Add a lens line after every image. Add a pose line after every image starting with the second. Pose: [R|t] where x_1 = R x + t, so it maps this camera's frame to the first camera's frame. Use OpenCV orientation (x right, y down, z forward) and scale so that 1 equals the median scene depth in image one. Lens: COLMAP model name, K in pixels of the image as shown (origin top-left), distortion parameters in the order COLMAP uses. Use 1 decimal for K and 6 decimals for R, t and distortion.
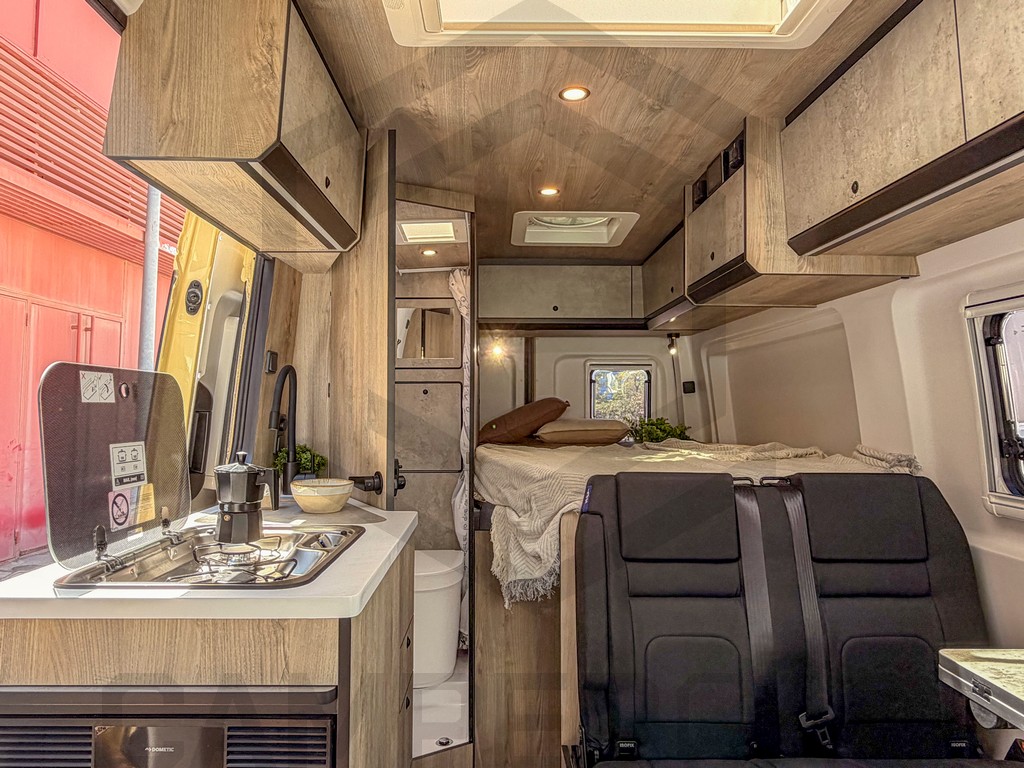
lens RADIAL K [[693.6, 0, 501.1], [0, 693.6, 381.8], [0, 0, 1]] dist [-0.004166, 0.003752]
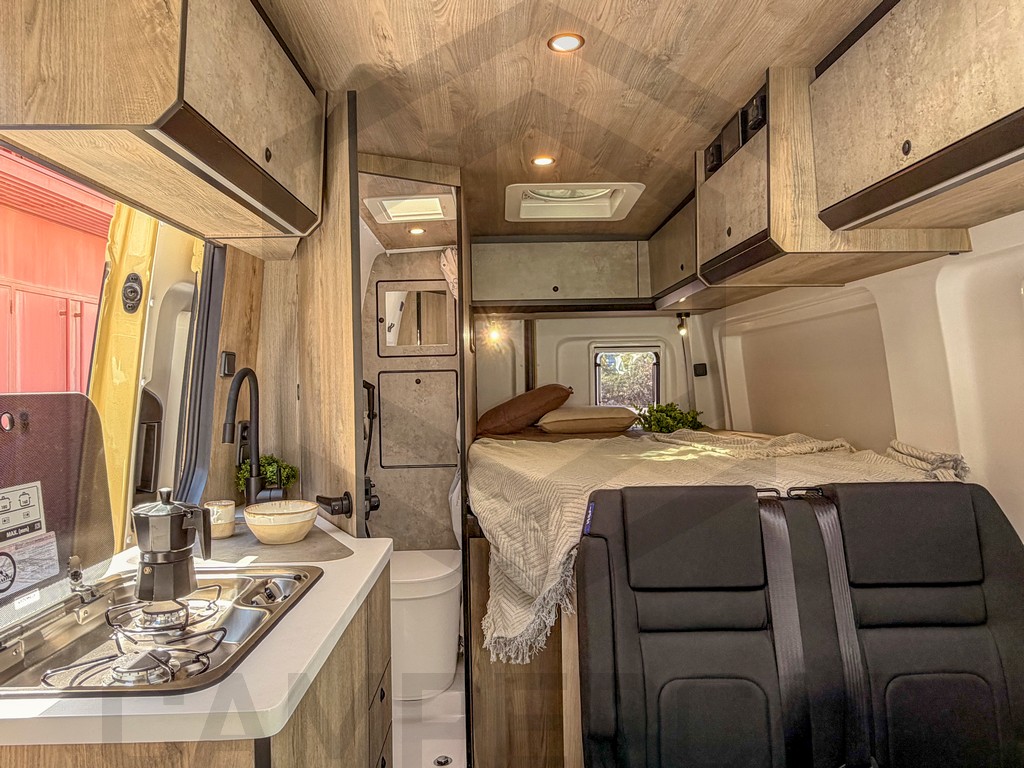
lens RADIAL K [[693.6, 0, 509.6], [0, 693.6, 382.3], [0, 0, 1]] dist [-0.004166, 0.003752]
pose [[0.999790, -0.020495, 0.000442, 0.030049], [0.020463, 0.999036, 0.038827, -0.039827], [-0.001237, -0.038809, 0.999246, 0.151865]]
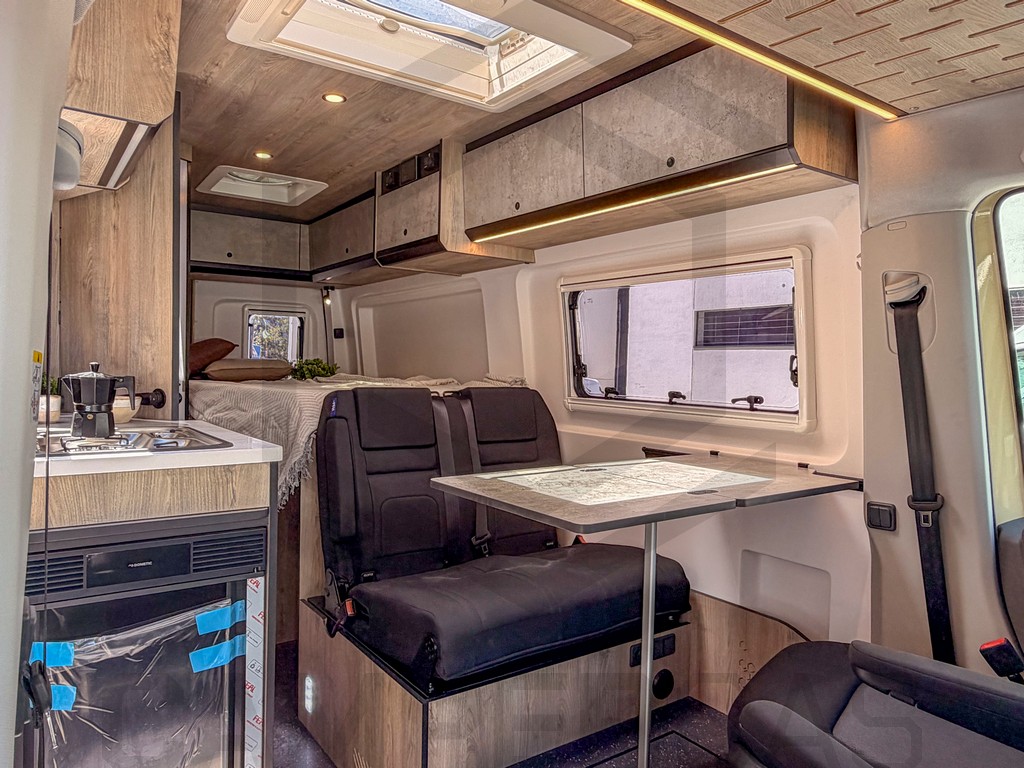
lens RADIAL K [[693.6, 0, 506.3], [0, 693.6, 378.8], [0, 0, 1]] dist [-0.004166, 0.003752]
pose [[0.820656, 0.000878, 0.571422, -0.393799], [-0.035643, 0.998130, 0.049656, 0.038335], [-0.570310, -0.061118, 0.819153, -0.303121]]
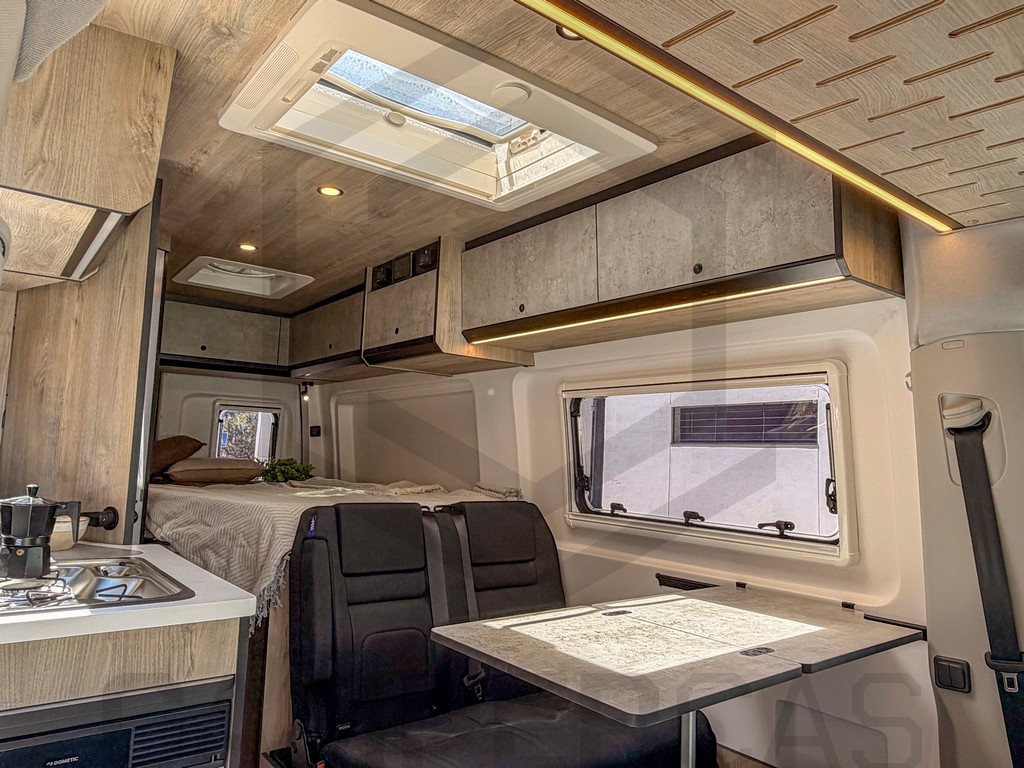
lens RADIAL K [[693.6, 0, 508.2], [0, 693.6, 382.7], [0, 0, 1]] dist [-0.004166, 0.003752]
pose [[0.794392, 0.087752, 0.601033, -0.368215], [-0.052403, 0.995721, -0.076116, -0.002686], [-0.605141, 0.028970, 0.795591, -0.161005]]
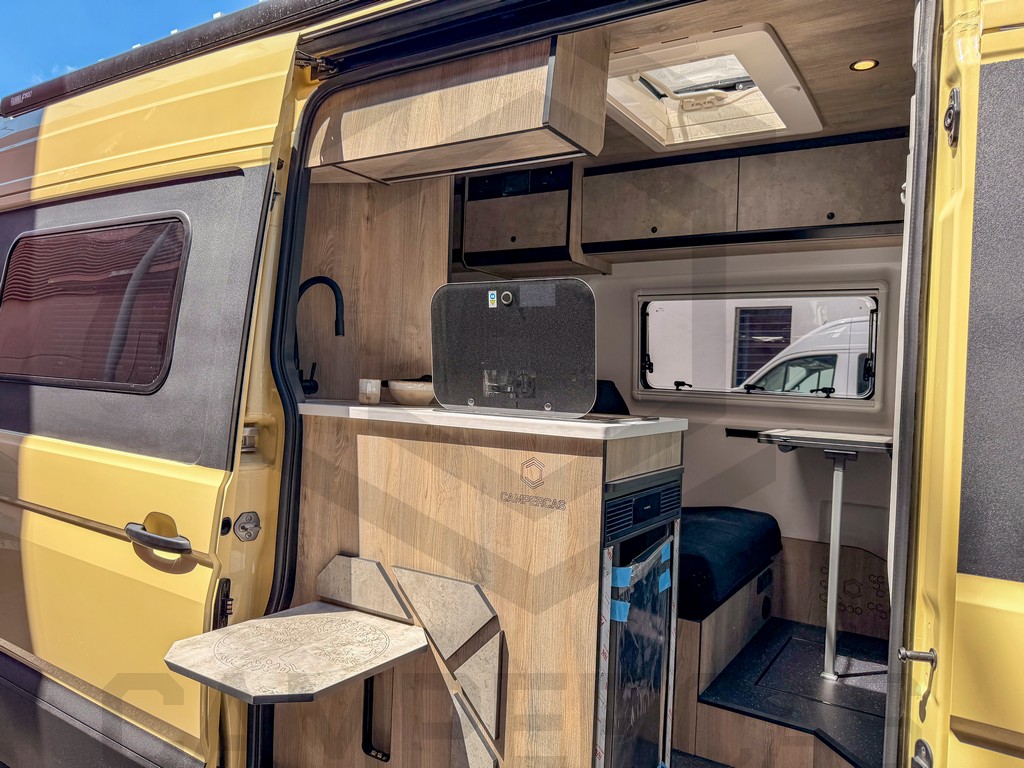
lens RADIAL K [[722.2, 0, 509.6], [0, 722.2, 389.0], [0, 0, 1]] dist [0.050946, -0.076669]
pose [[0.545833, 0.000176, 0.837894, -1.299037], [-0.065491, 0.996950, 0.042453, 0.098119], [-0.835331, -0.078047, 0.544179, 0.175031]]
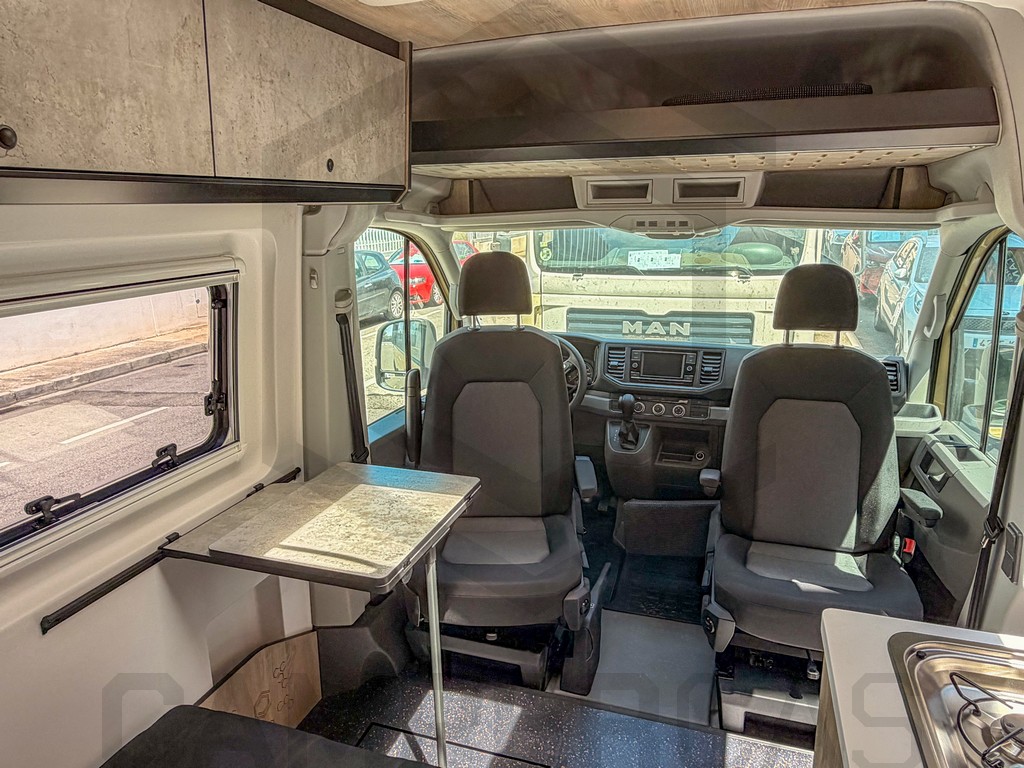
lens RADIAL K [[693.6, 0, 510.6], [0, 693.6, 384.1], [0, 0, 1]] dist [-0.004166, 0.003752]
pose [[-0.944834, -0.068025, 0.320408, -0.034385], [0.004439, 0.975448, 0.220184, -0.192261], [-0.327519, 0.209460, -0.921335, 1.276313]]
